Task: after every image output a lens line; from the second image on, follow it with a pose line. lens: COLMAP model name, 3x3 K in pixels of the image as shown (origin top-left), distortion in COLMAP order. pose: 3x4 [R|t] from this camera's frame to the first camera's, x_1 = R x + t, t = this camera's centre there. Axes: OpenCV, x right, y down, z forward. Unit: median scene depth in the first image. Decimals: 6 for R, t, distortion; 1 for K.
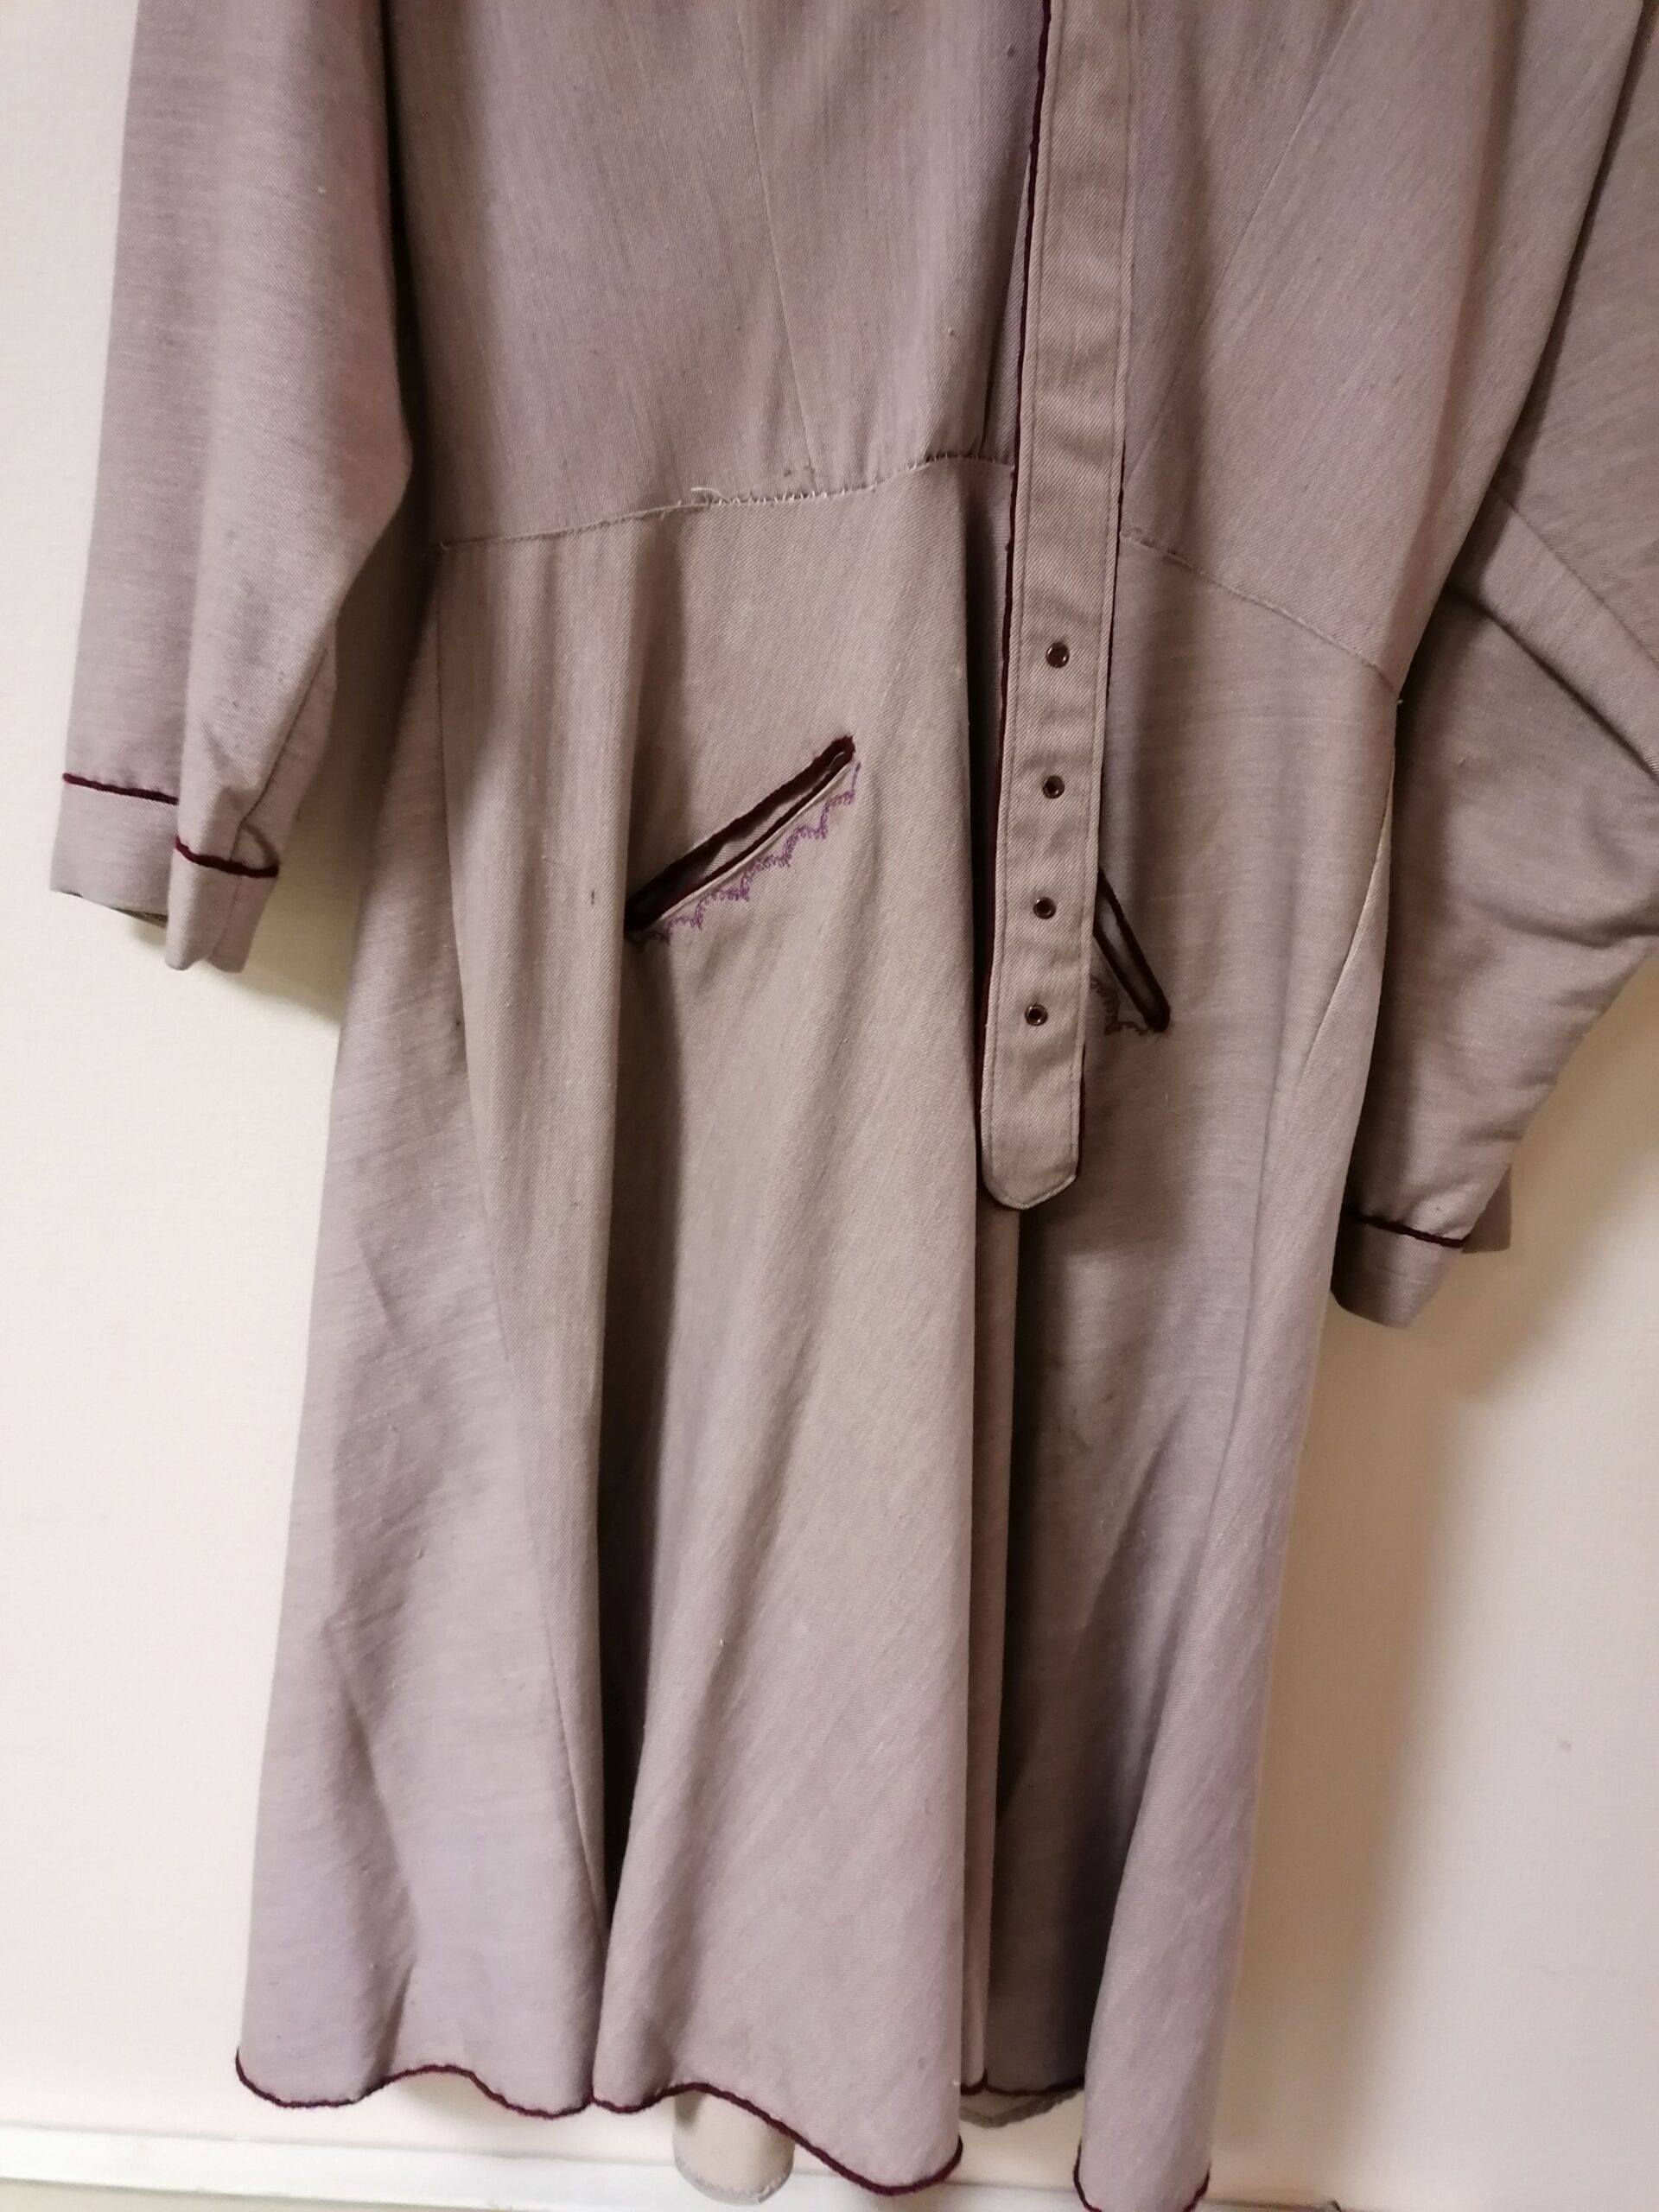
lens RADIAL K [[1709.6, 0, 829.5], [0, 1709.6, 1106.0], [0, 0, 1]] dist [0.027428, -0.006897]
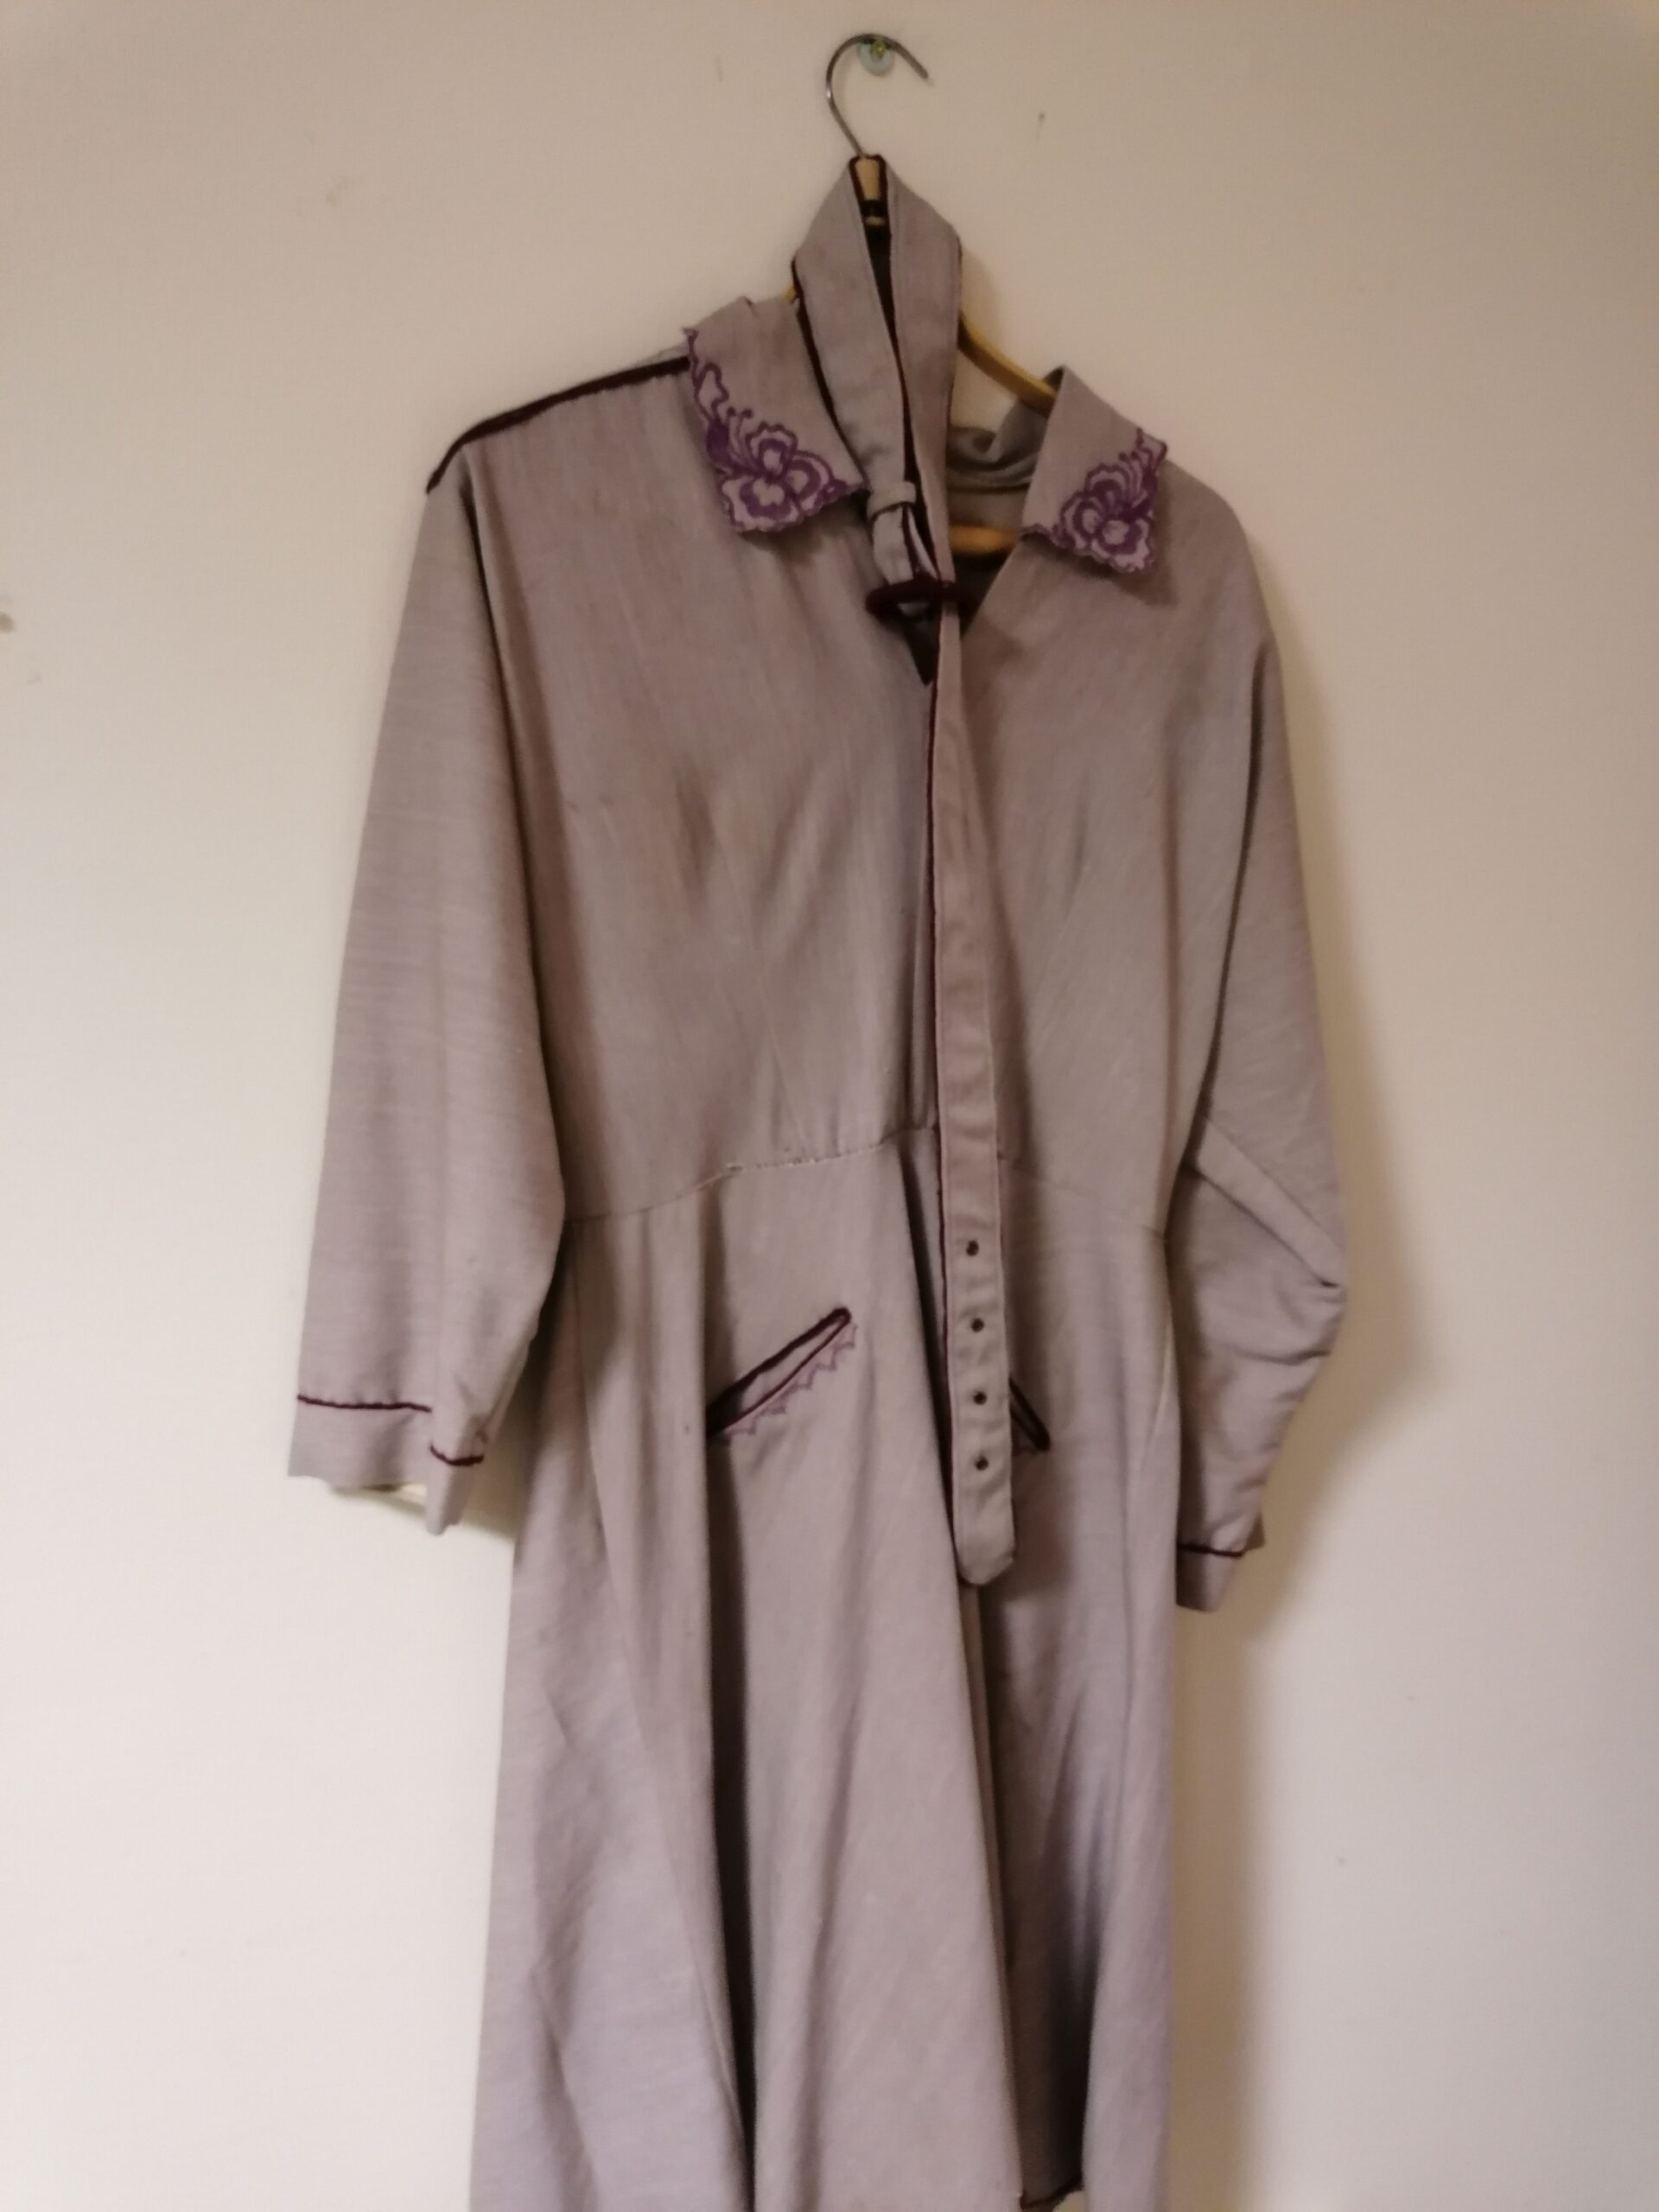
lens RADIAL K [[1725.0, 0, 874.5], [0, 1725.0, 1103.6], [0, 0, 1]] dist [0.008602, 0.004491]
pose [[0.963898, -0.113252, 0.240987, -0.313354], [0.139168, 0.985860, -0.093336, -0.240732], [-0.227009, 0.123504, 0.966030, -0.543101]]
